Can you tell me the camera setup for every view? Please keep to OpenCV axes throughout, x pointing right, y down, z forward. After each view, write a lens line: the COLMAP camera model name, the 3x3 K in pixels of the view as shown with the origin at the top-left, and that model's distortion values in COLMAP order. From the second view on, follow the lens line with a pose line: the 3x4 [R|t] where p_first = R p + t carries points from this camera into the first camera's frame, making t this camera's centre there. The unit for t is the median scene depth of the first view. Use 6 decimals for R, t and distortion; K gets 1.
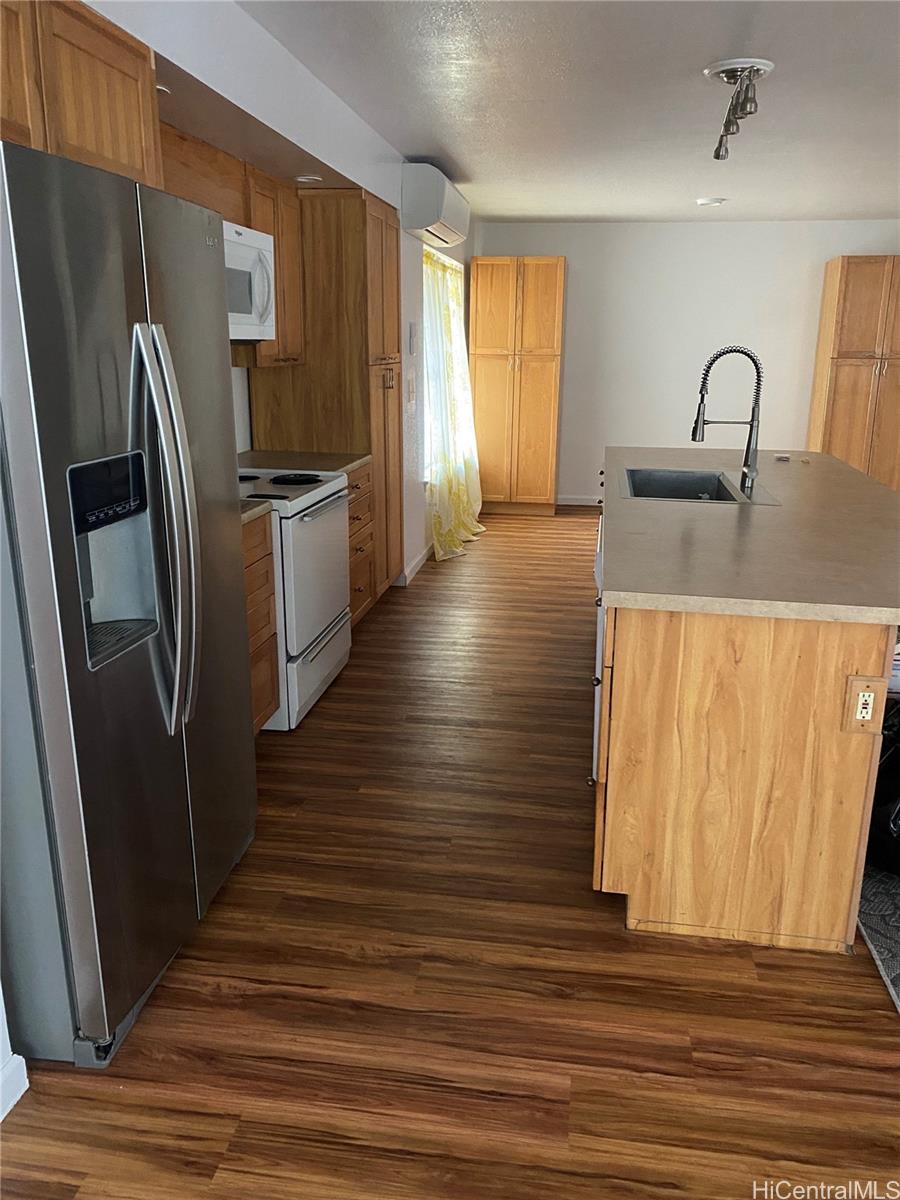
lens RADIAL K [[916.8, 0, 457.4], [0, 916.8, 592.2], [0, 0, 1]] dist [0.040270, -0.057668]
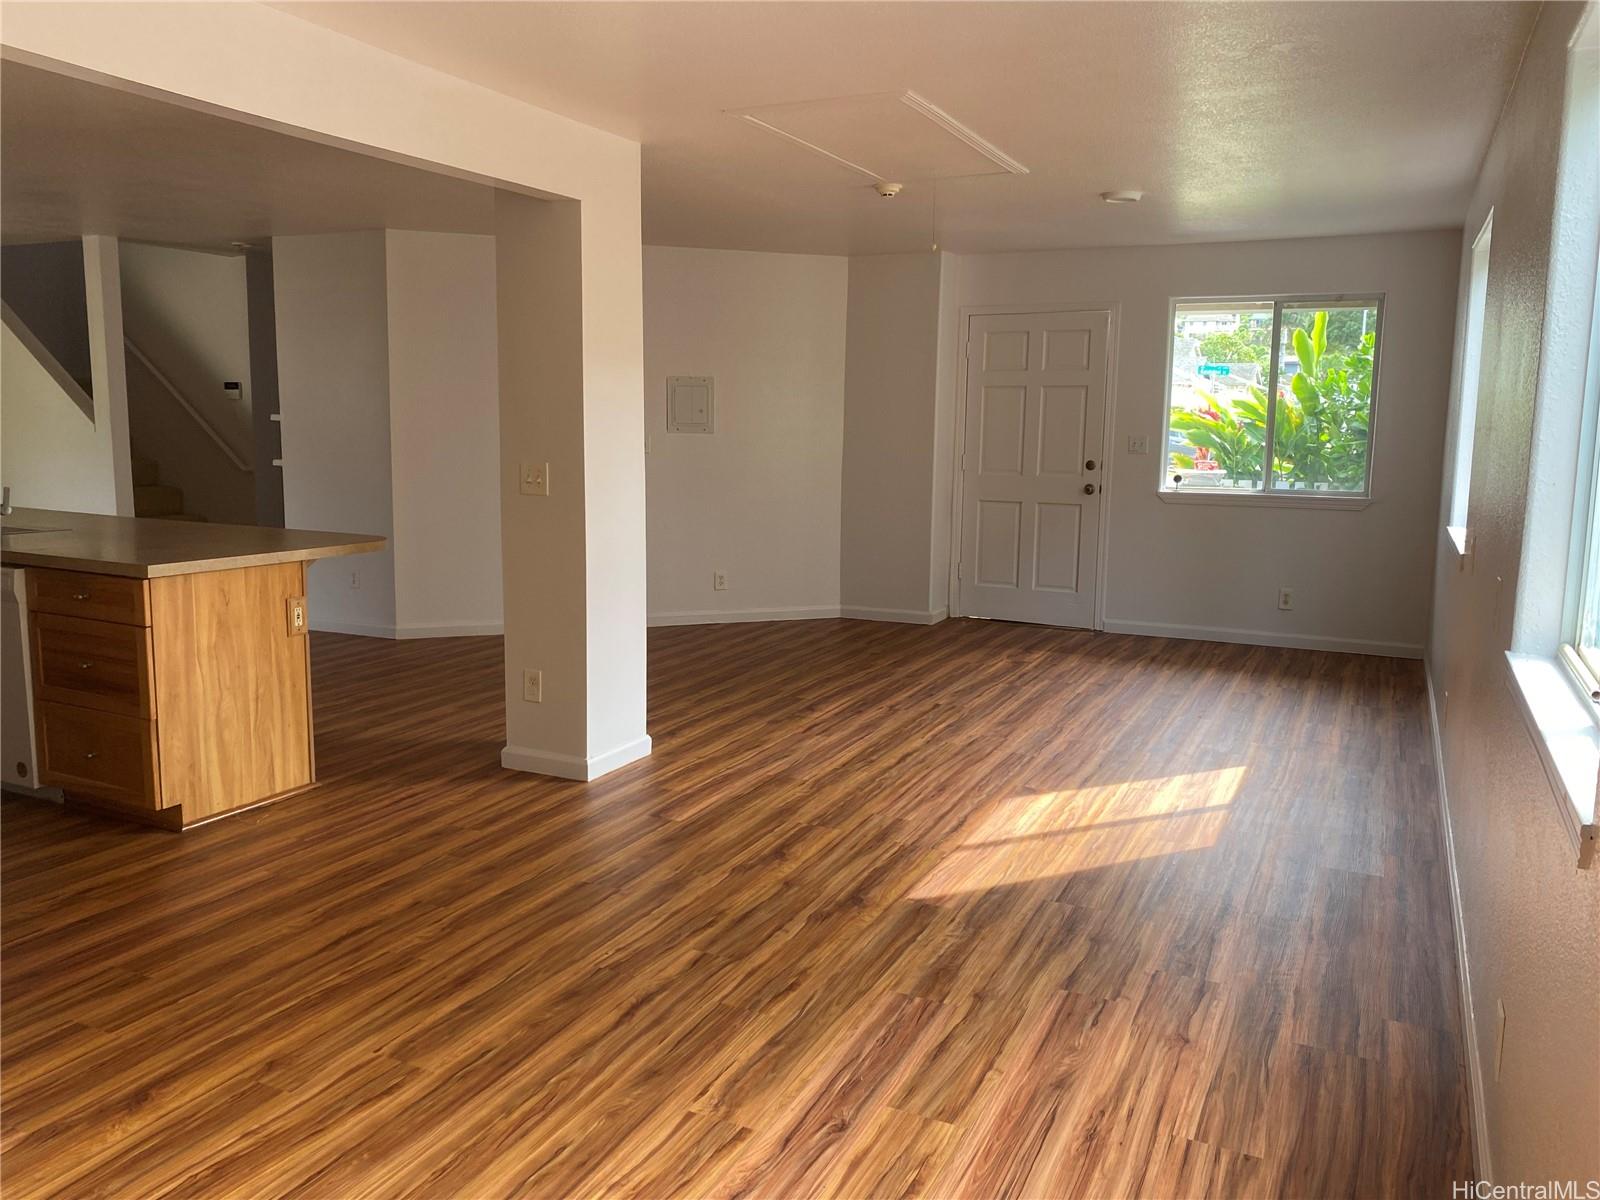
lens RADIAL K [[1222.4, 0, 793.0], [0, 1222.4, 583.3], [0, 0, 1]] dist [0.040270, -0.057668]
pose [[0.307708, -0.141895, 0.940841, -1.166000], [0.244289, 0.967453, 0.066012, 0.124808], [-0.919586, 0.209525, 0.332356, -0.451063]]
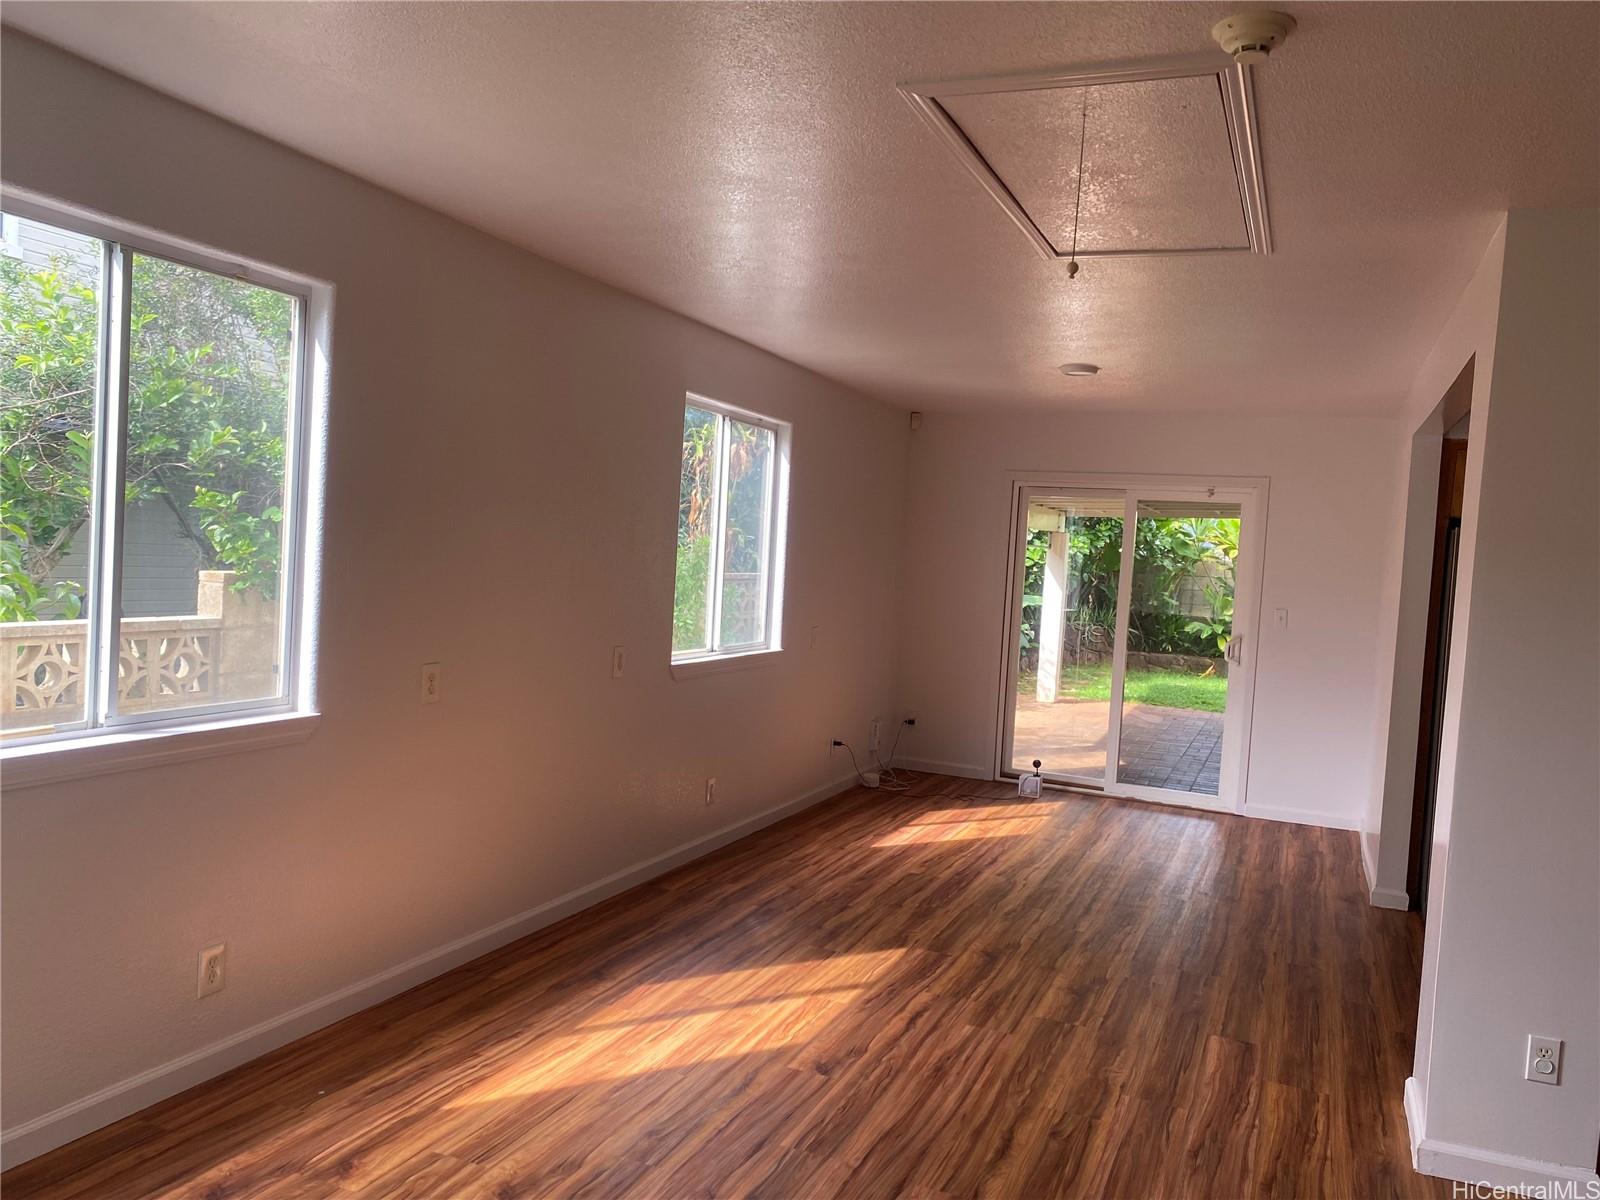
lens RADIAL K [[1222.4, 0, 794.9], [0, 1222.4, 605.7], [0, 0, 1]] dist [0.040270, -0.057668]
pose [[-0.257940, 0.020907, -0.965935, 2.273658], [-0.317005, 0.942588, 0.105053, -0.012588], [0.912674, 0.333304, -0.236504, 0.067608]]
